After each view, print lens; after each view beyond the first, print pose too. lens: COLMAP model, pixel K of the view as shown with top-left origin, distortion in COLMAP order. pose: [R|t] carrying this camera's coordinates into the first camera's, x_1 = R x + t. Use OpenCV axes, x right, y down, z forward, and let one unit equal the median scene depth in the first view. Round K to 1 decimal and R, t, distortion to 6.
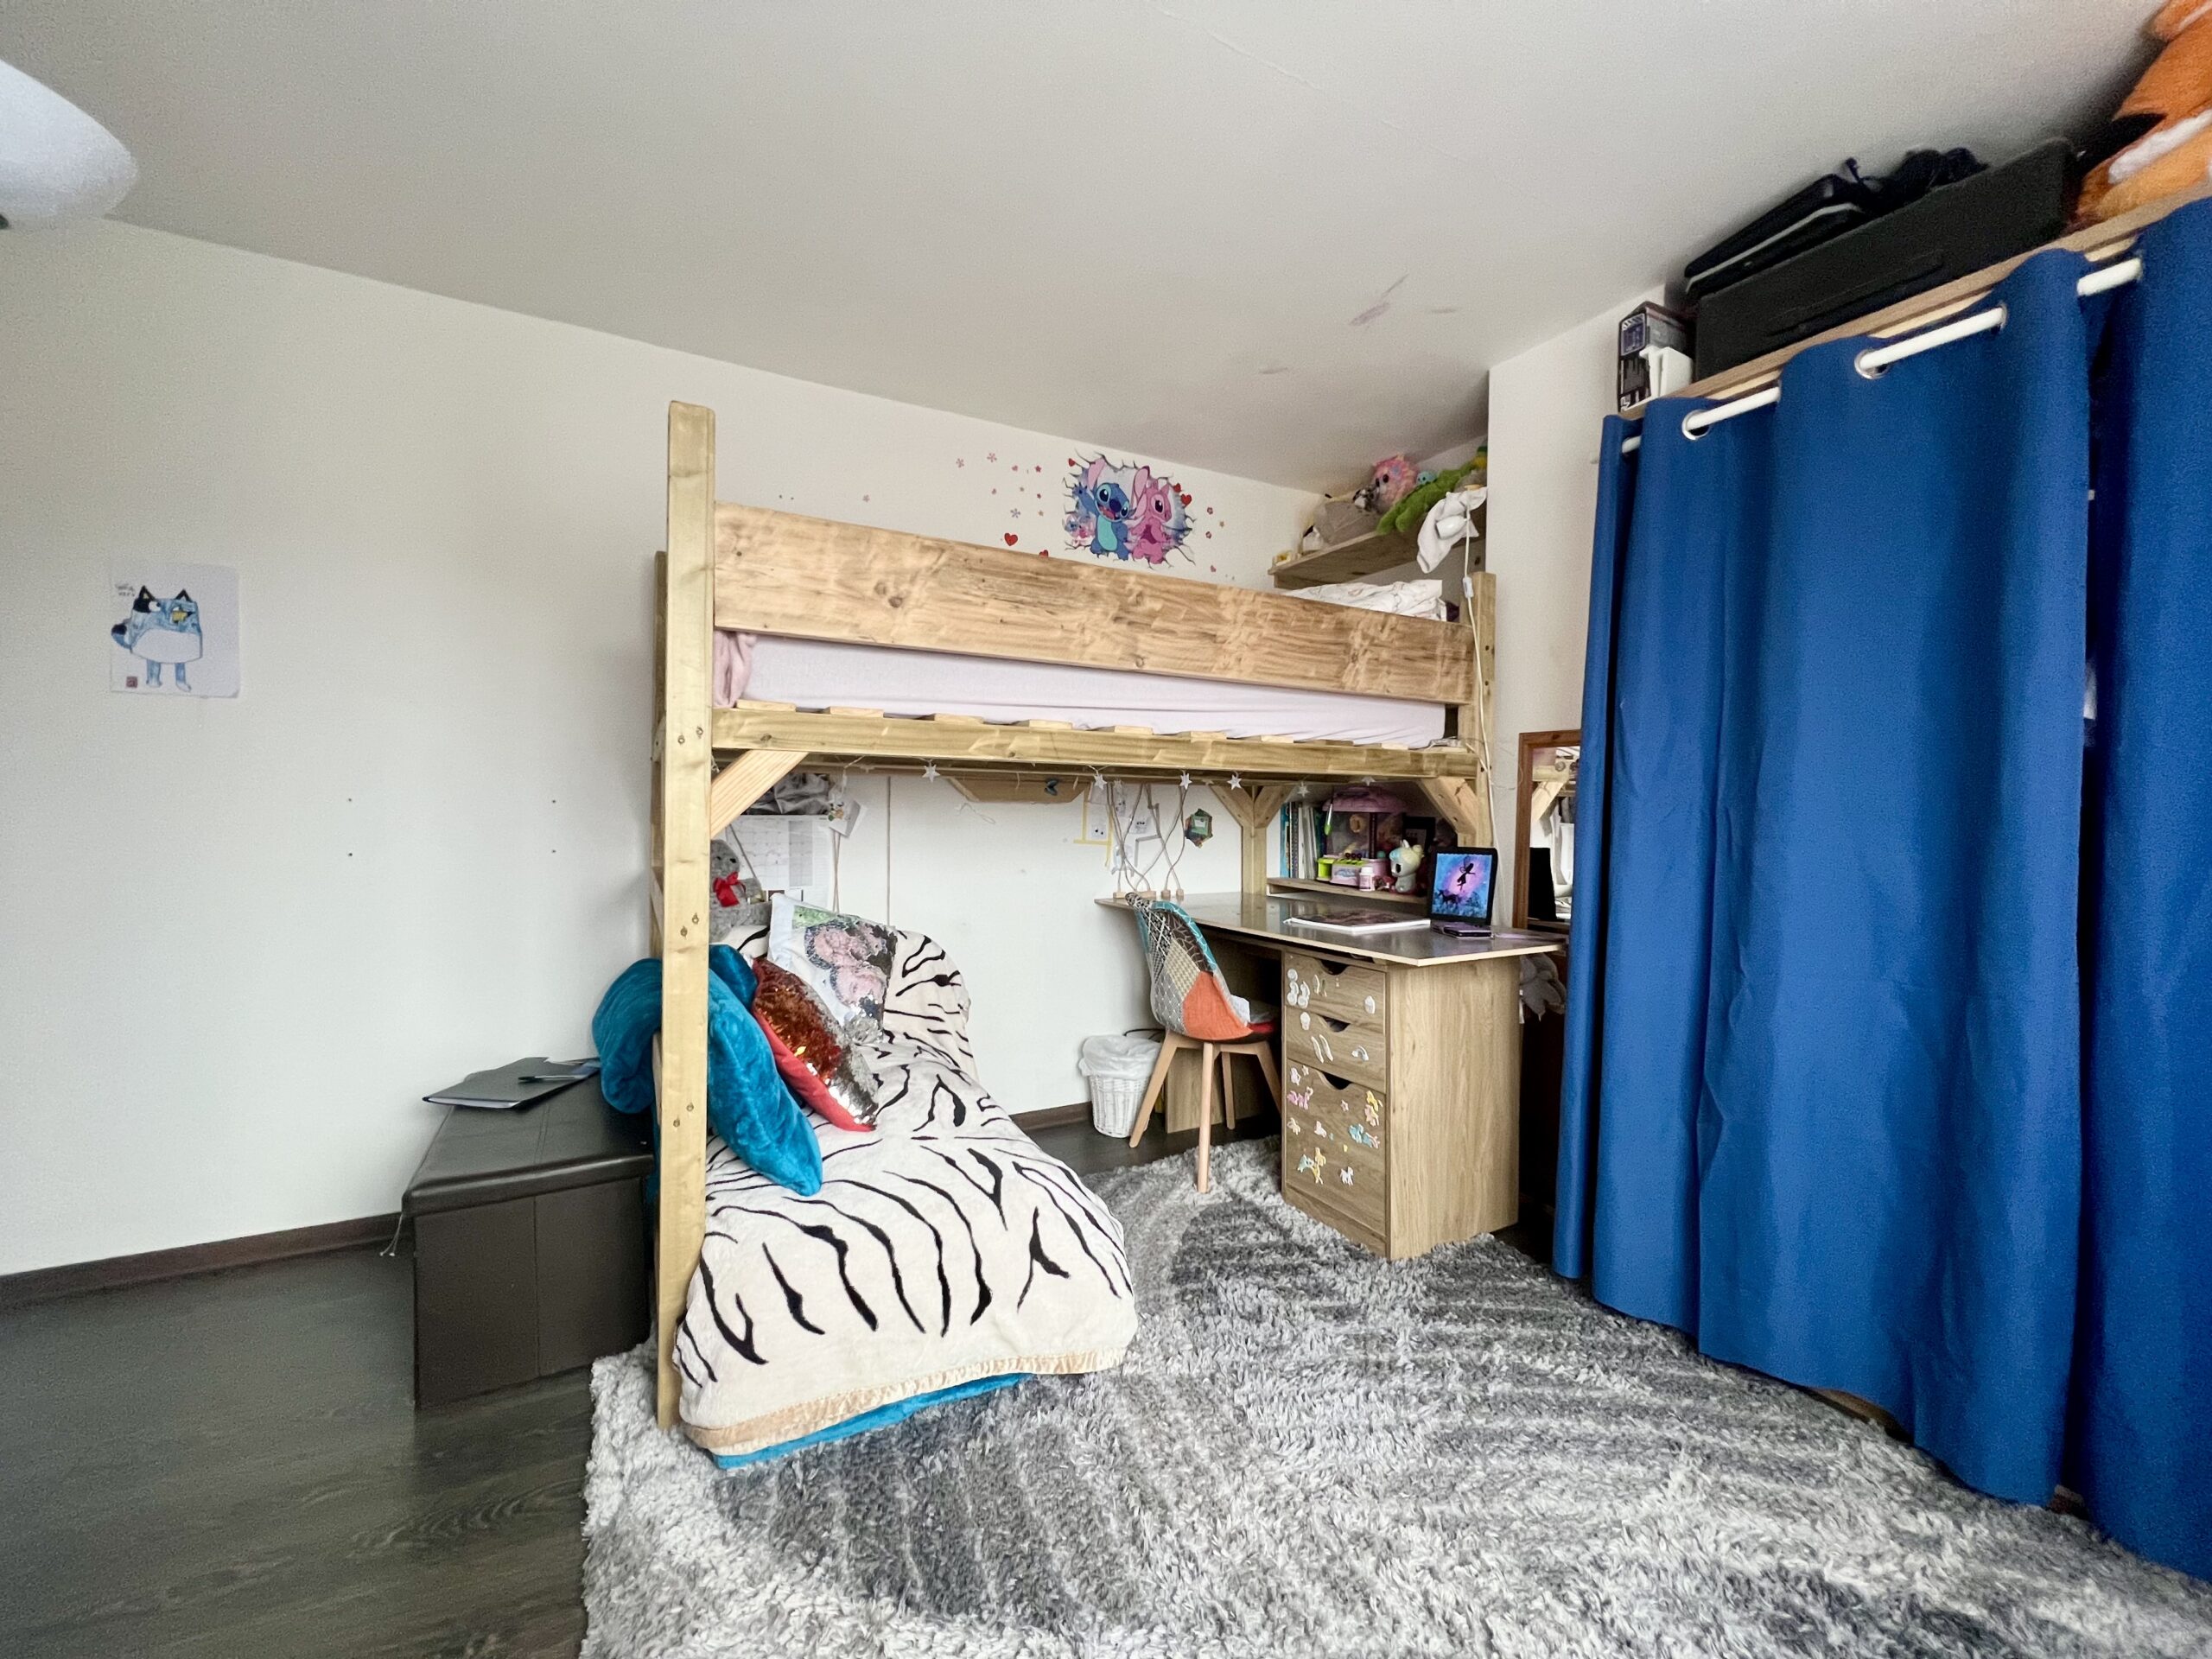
lens RADIAL K [[888.9, 0, 1102.7], [0, 888.9, 826.8], [0, 0, 1]] dist [-0.000284, -0.000149]
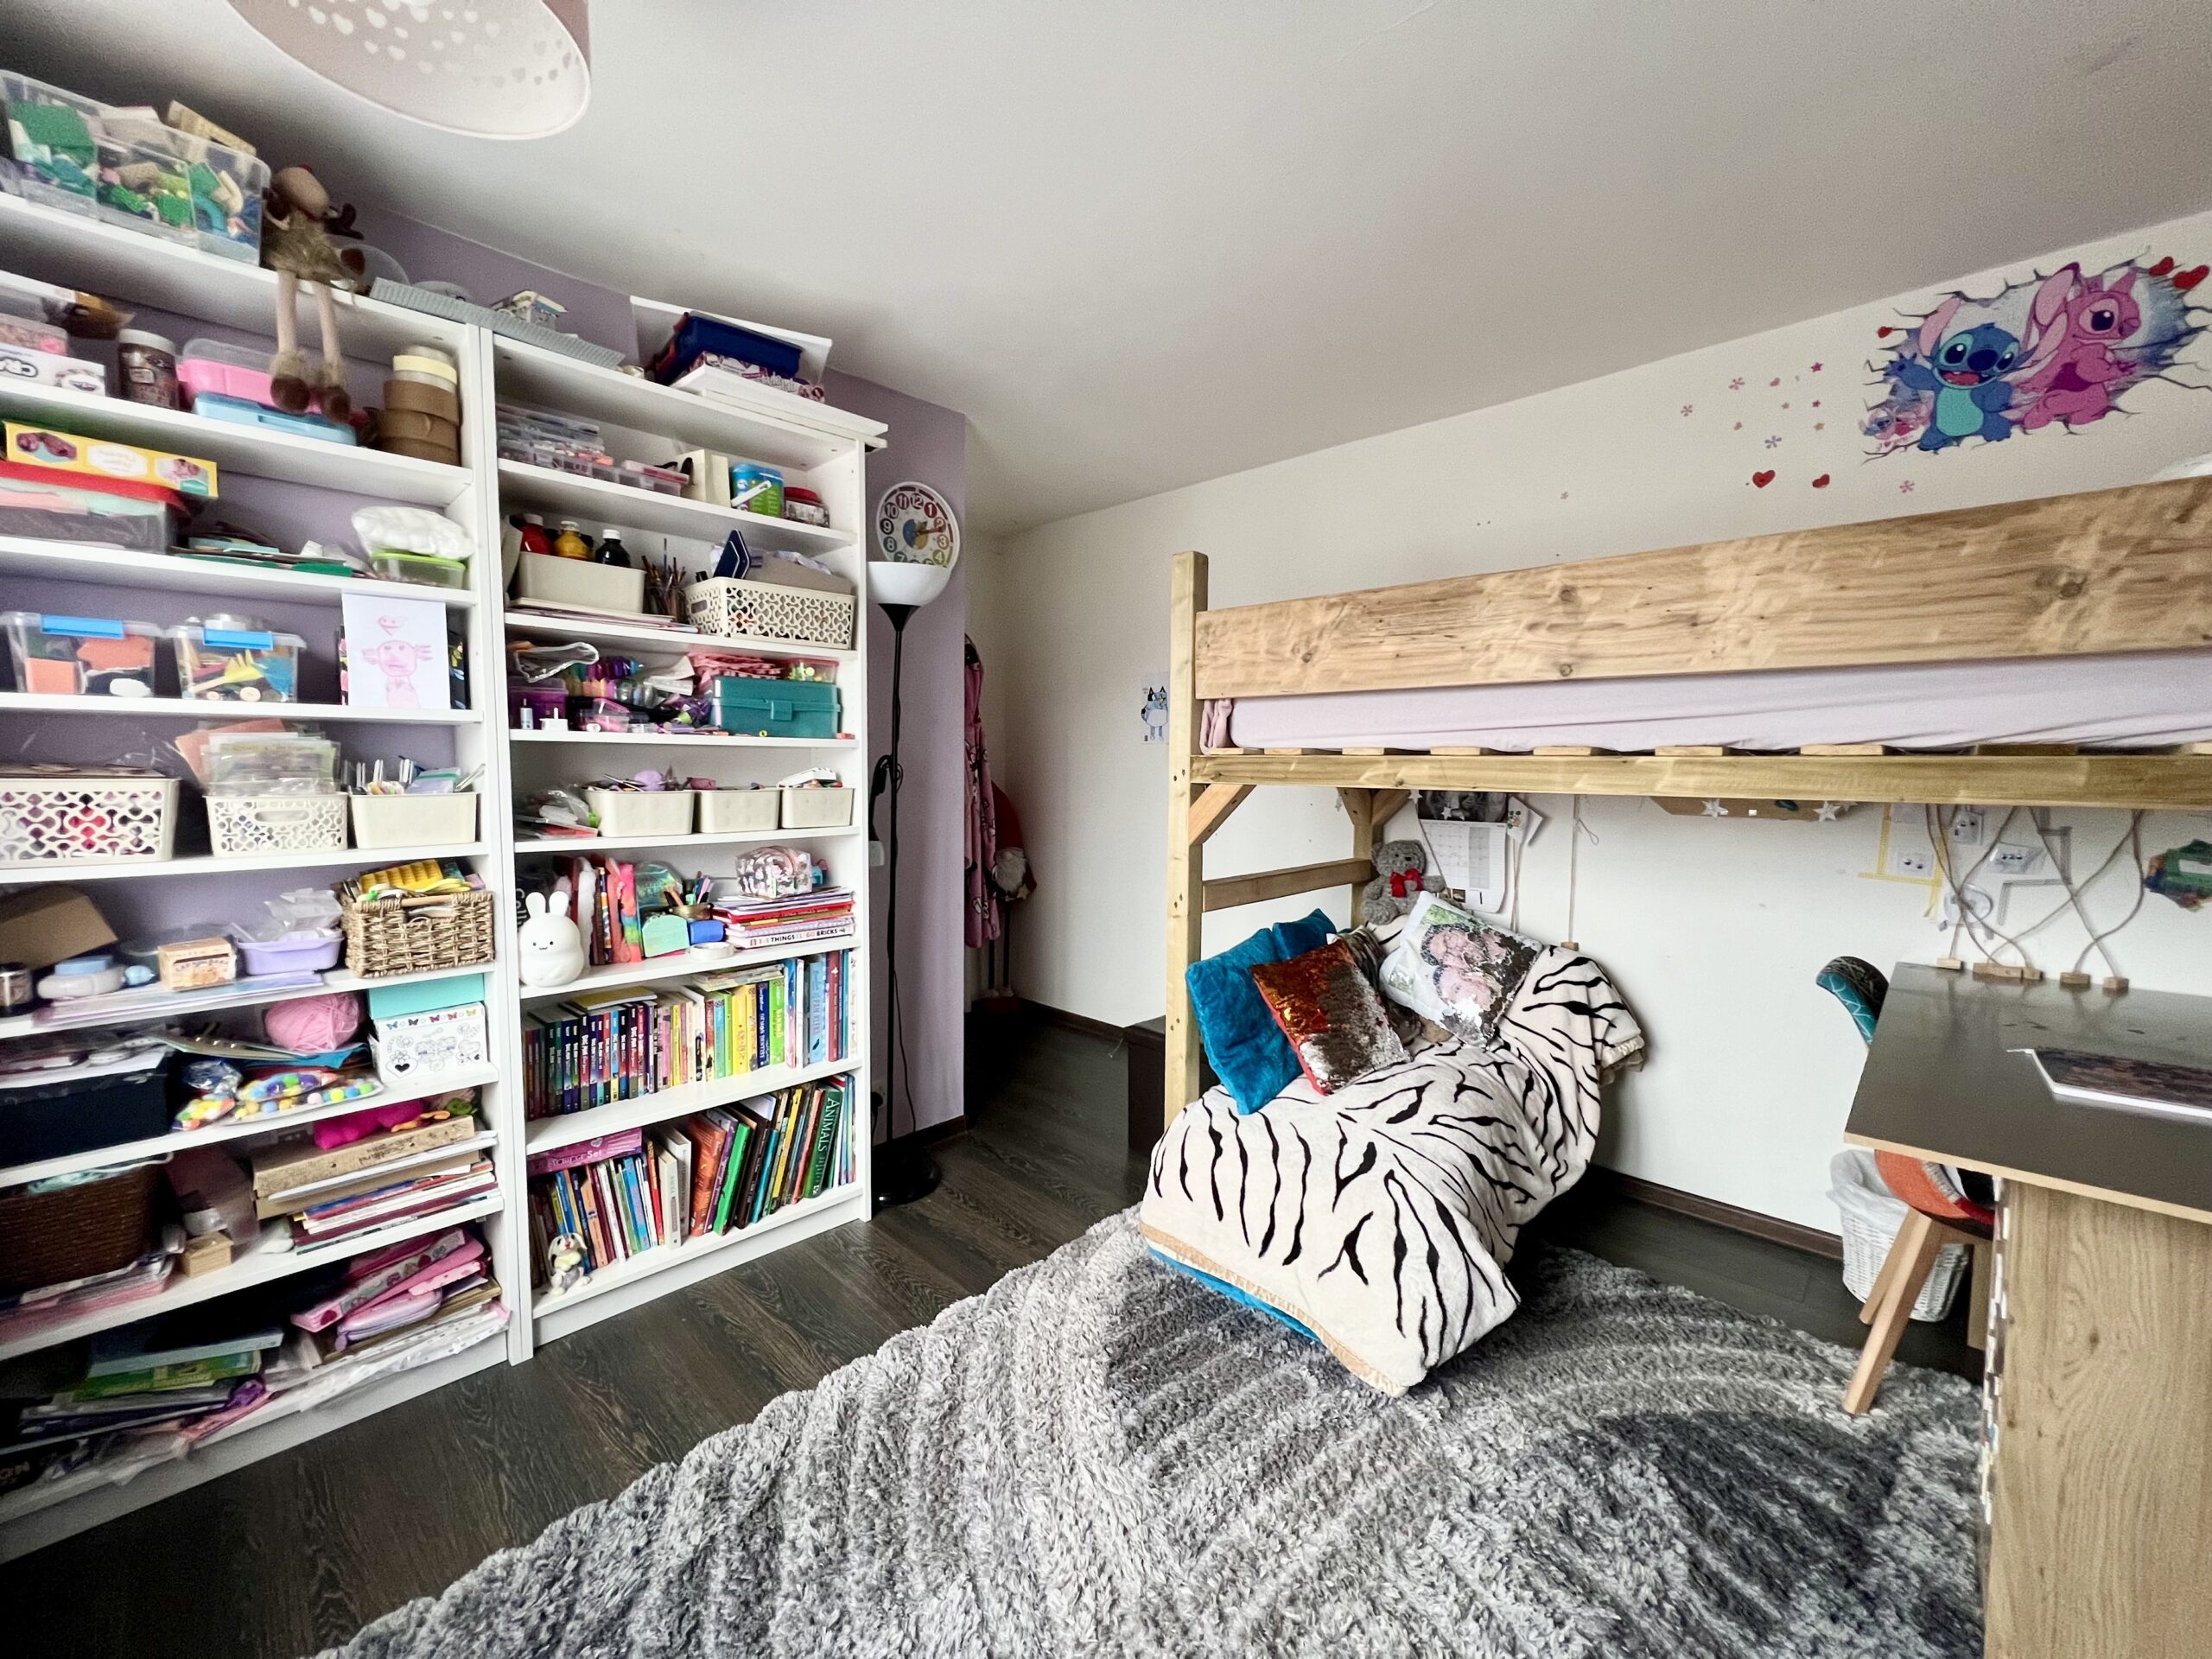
lens RADIAL K [[888.9, 0, 1099.2], [0, 888.9, 825.9], [0, 0, 1]] dist [-0.000284, -0.000149]
pose [[0.305064, 0.055921, -0.950689, 0.698859], [-0.023227, 0.998414, 0.051275, -0.068824], [0.952049, 0.006439, 0.305879, 0.311162]]
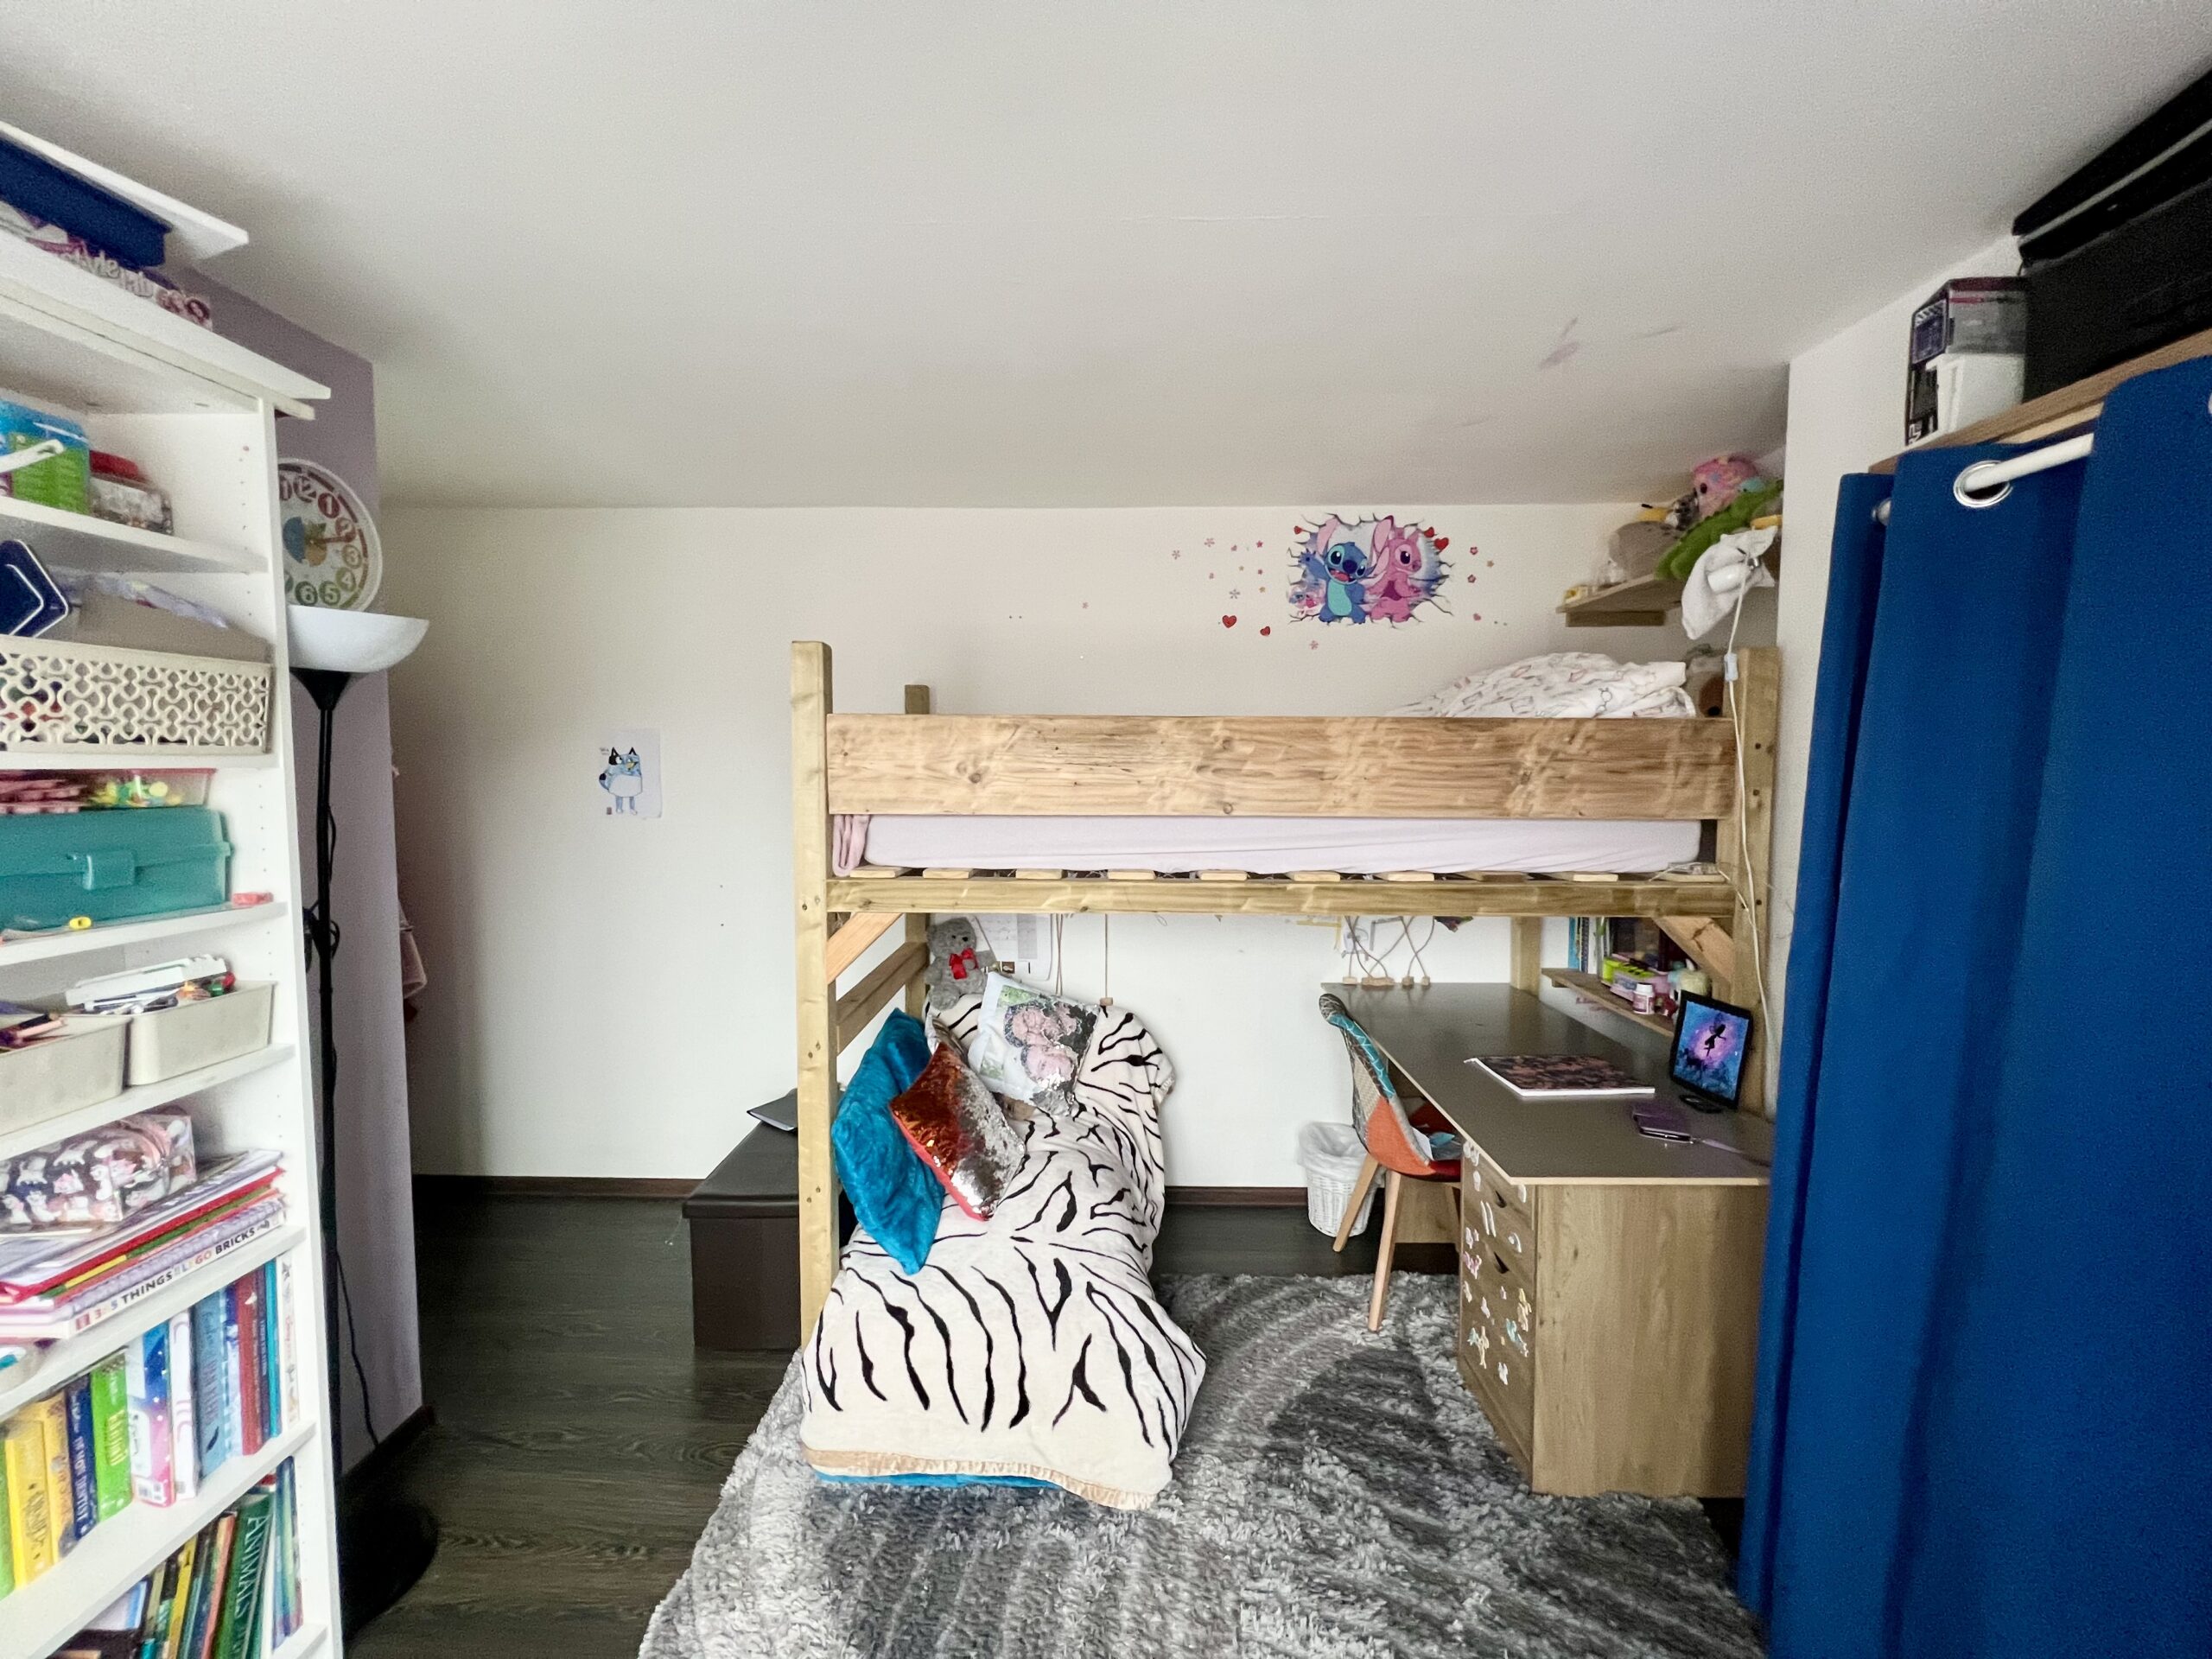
lens RADIAL K [[888.9, 0, 1102.6], [0, 888.9, 825.3], [0, 0, 1]] dist [-0.000284, -0.000149]
pose [[0.873187, 0.023703, -0.486808, 0.387034], [-0.001907, 0.998975, 0.045221, -0.205413], [0.487381, -0.038558, 0.872337, 0.077123]]
